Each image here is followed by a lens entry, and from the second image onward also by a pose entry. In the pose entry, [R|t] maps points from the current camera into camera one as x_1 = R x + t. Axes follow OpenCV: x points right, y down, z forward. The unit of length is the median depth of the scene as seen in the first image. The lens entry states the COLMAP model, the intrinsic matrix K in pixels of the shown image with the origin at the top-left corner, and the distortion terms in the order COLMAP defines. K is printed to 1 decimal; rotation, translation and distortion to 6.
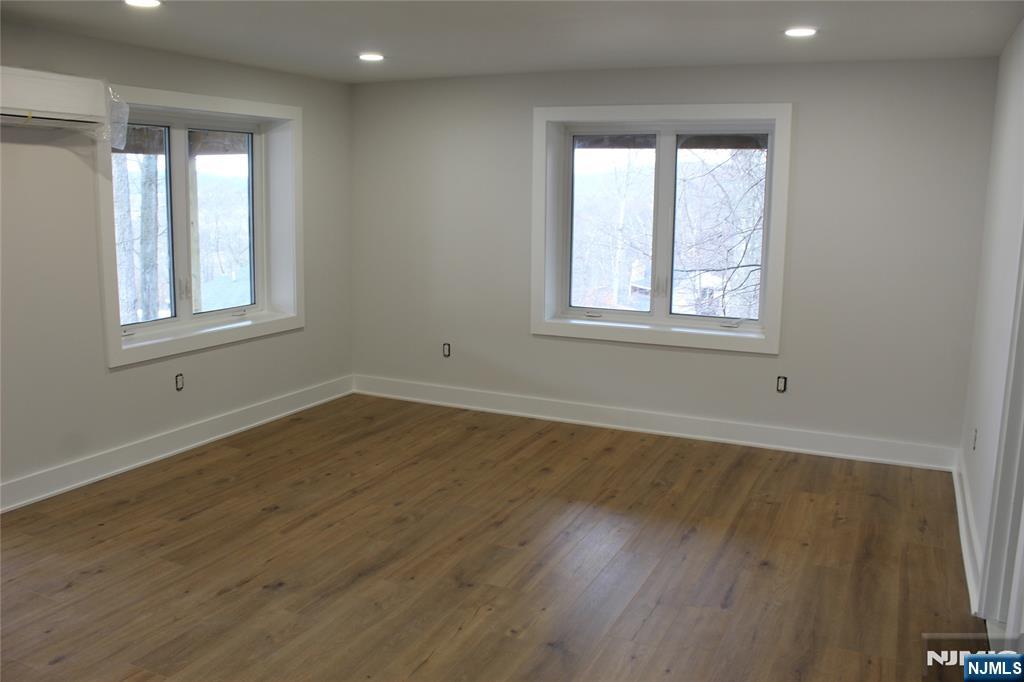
lens RADIAL K [[848.7, 0, 502.9], [0, 848.7, 334.9], [0, 0, 1]] dist [-0.165837, 0.145303]
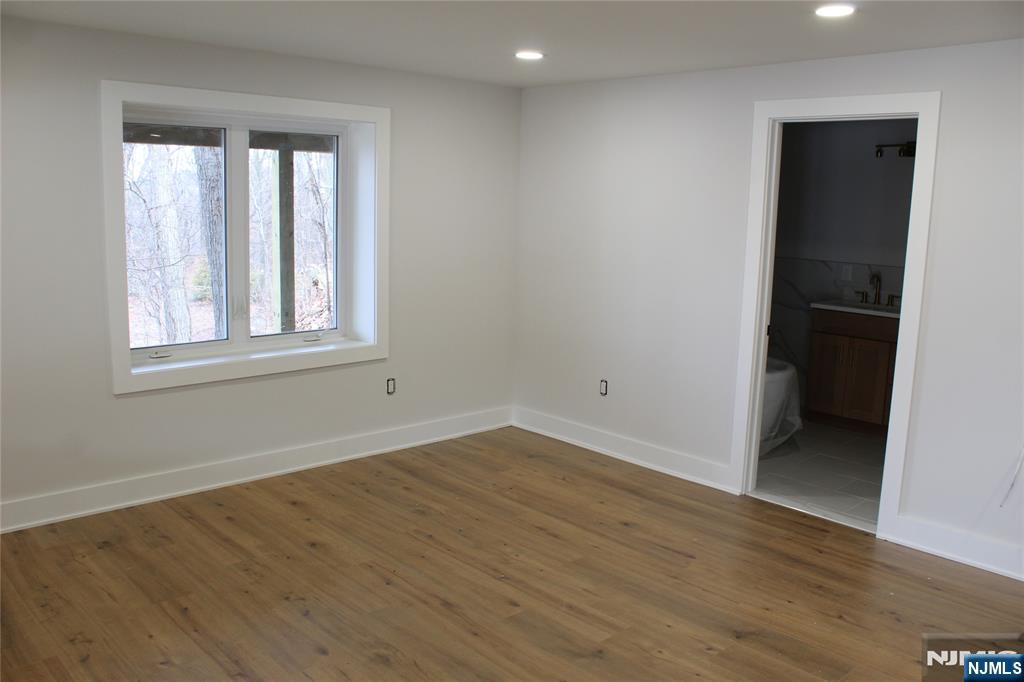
lens RADIAL K [[848.7, 0, 502.9], [0, 848.7, 334.9], [0, 0, 1]] dist [-0.165837, 0.145303]
pose [[0.365662, -0.149246, 0.918704, -0.609217], [0.133863, 0.985231, 0.106773, -0.104124], [-0.921071, 0.083938, 0.380240, 0.527265]]
